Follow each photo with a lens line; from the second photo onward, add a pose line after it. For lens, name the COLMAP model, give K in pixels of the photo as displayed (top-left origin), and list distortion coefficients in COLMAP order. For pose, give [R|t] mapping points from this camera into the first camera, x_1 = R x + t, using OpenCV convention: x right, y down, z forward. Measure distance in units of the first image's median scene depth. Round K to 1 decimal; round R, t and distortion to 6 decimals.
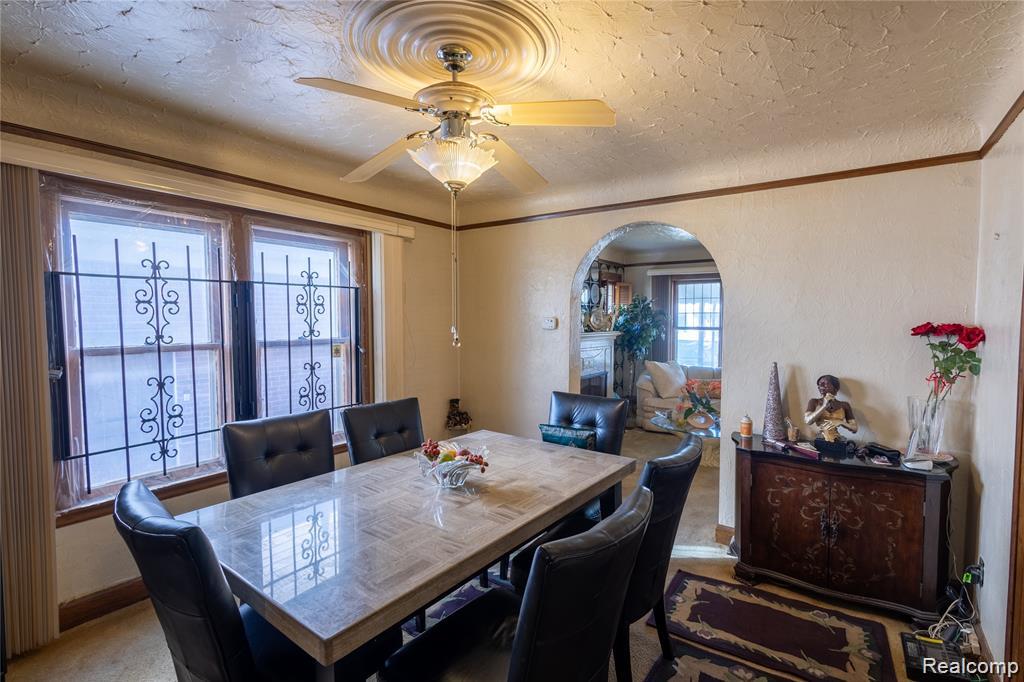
lens RADIAL K [[476.6, 0, 517.0], [0, 476.6, 339.1], [0, 0, 1]] dist [-0.002048, 0.000998]
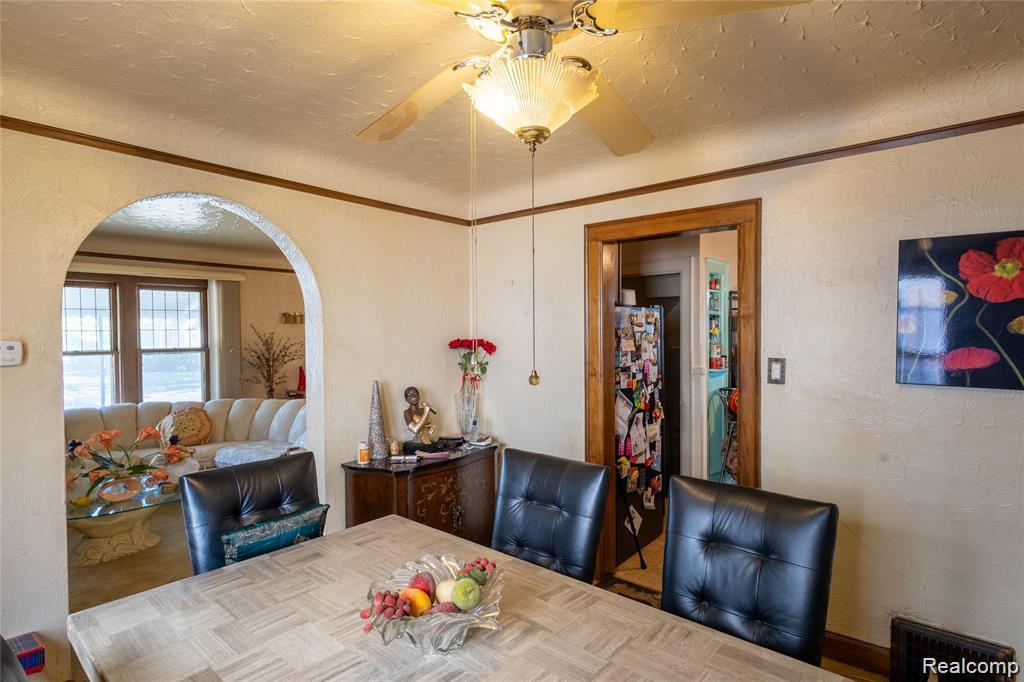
lens RADIAL K [[530.7, 0, 510.7], [0, 530.7, 341.9], [0, 0, 1]] dist [0.015247, -0.000546]
pose [[0.091788, -0.020057, 0.995577, -0.624751], [0.055964, 0.998321, 0.014953, -0.039822], [-0.994205, 0.054344, 0.092756, 0.712563]]
